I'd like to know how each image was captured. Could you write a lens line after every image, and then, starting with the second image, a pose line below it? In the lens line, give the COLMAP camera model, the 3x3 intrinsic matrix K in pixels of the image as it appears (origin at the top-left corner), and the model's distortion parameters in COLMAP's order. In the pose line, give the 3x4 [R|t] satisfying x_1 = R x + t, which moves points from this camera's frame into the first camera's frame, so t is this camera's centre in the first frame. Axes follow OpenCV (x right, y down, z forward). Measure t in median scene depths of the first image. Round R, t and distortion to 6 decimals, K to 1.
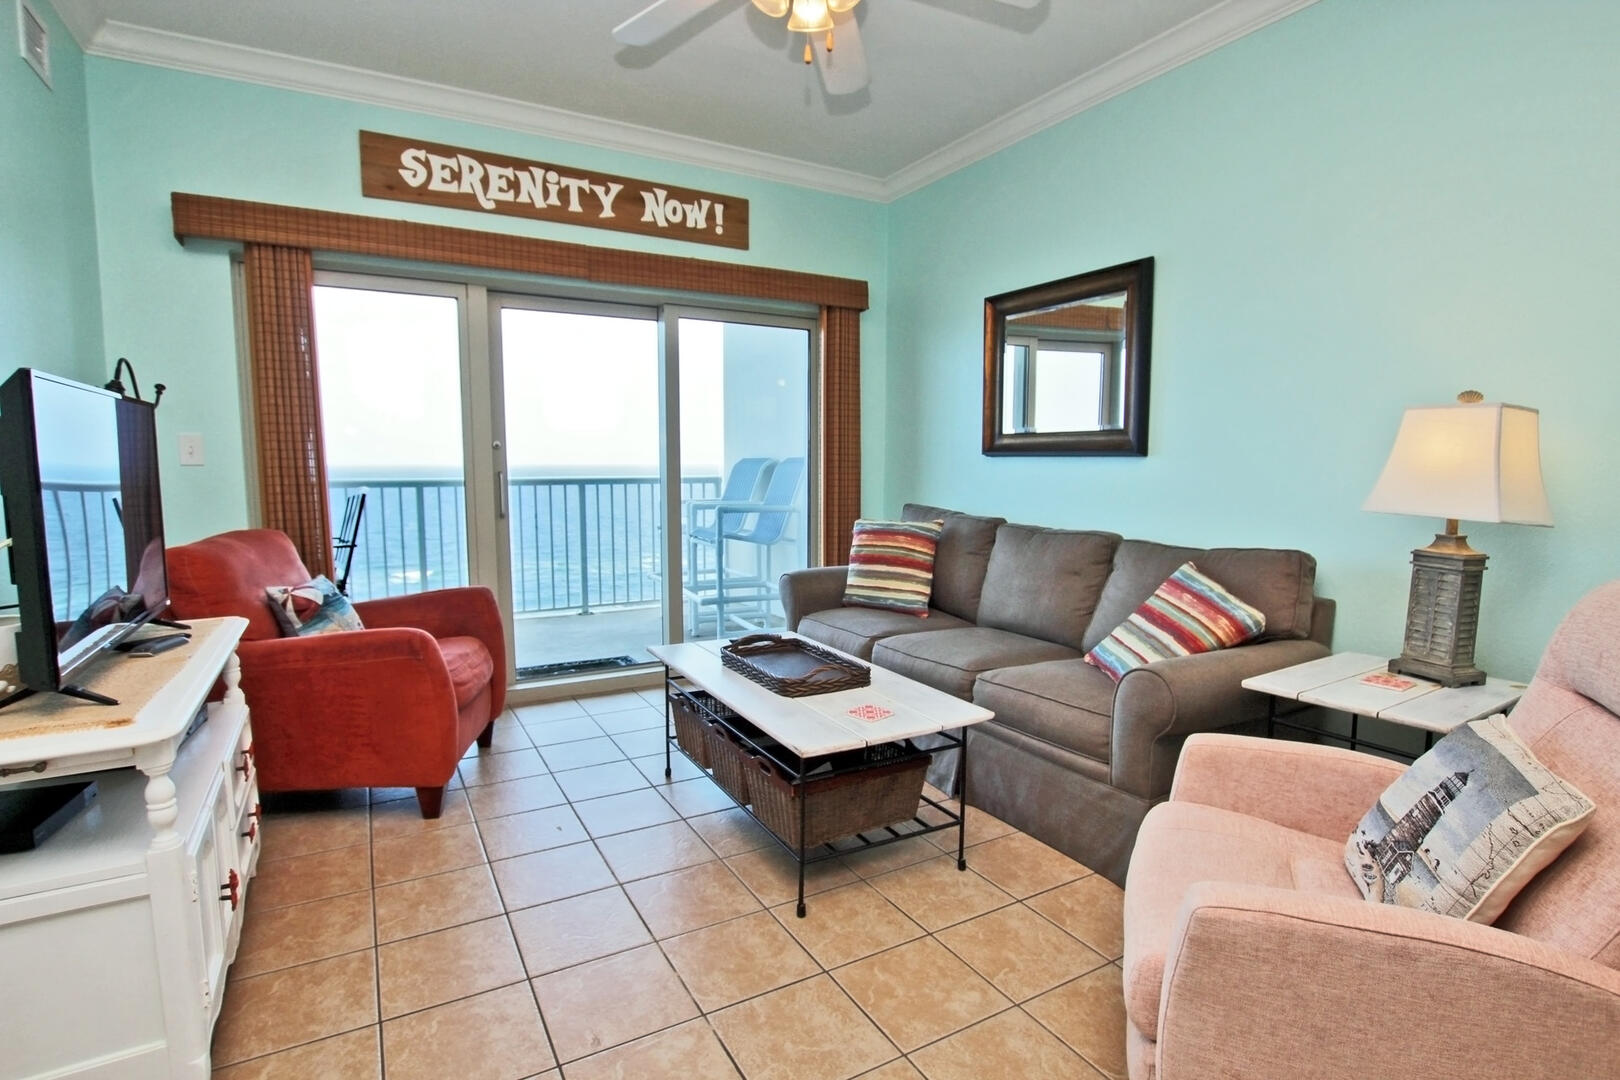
lens RADIAL K [[789.5, 0, 812.5], [0, 789.5, 548.9], [0, 0, 1]] dist [-0.037295, -0.000056]
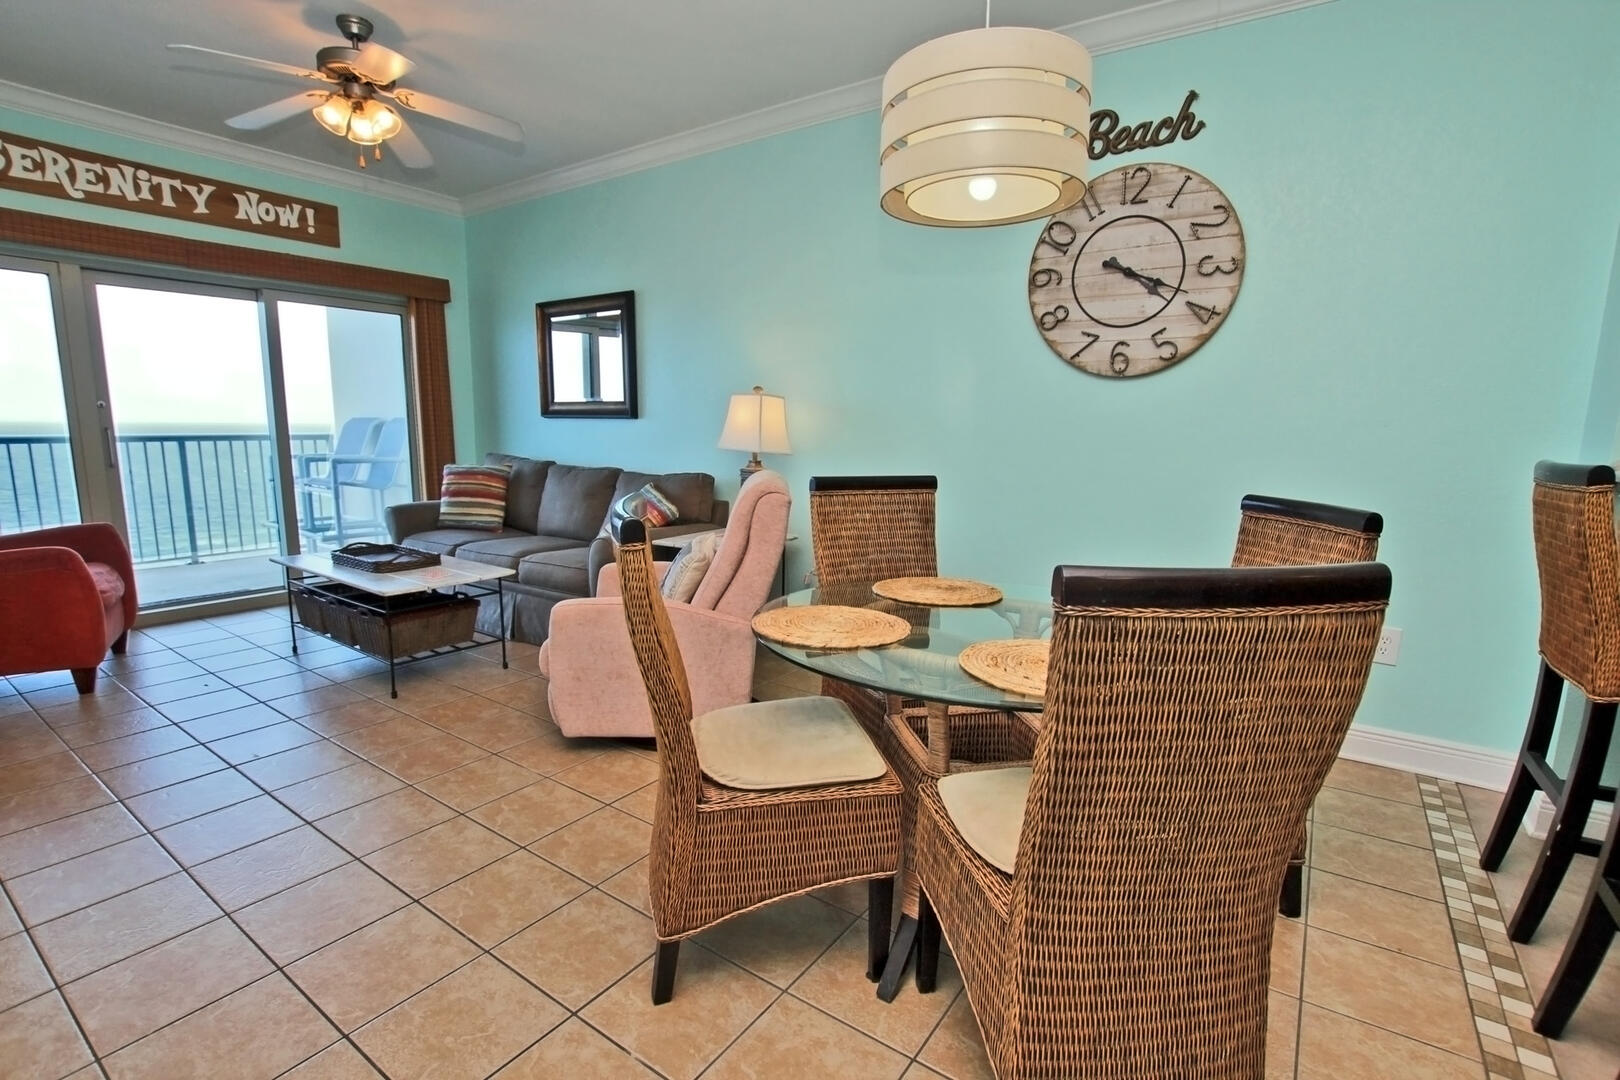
lens RADIAL K [[750.5, 0, 807.7], [0, 750.5, 551.0], [0, 0, 1]] dist [-0.034813, 0.006913]
pose [[0.905070, -0.060318, 0.420964, 0.076479], [0.034892, 0.997085, 0.067849, 0.048187], [-0.423830, -0.046720, 0.904536, -0.438955]]
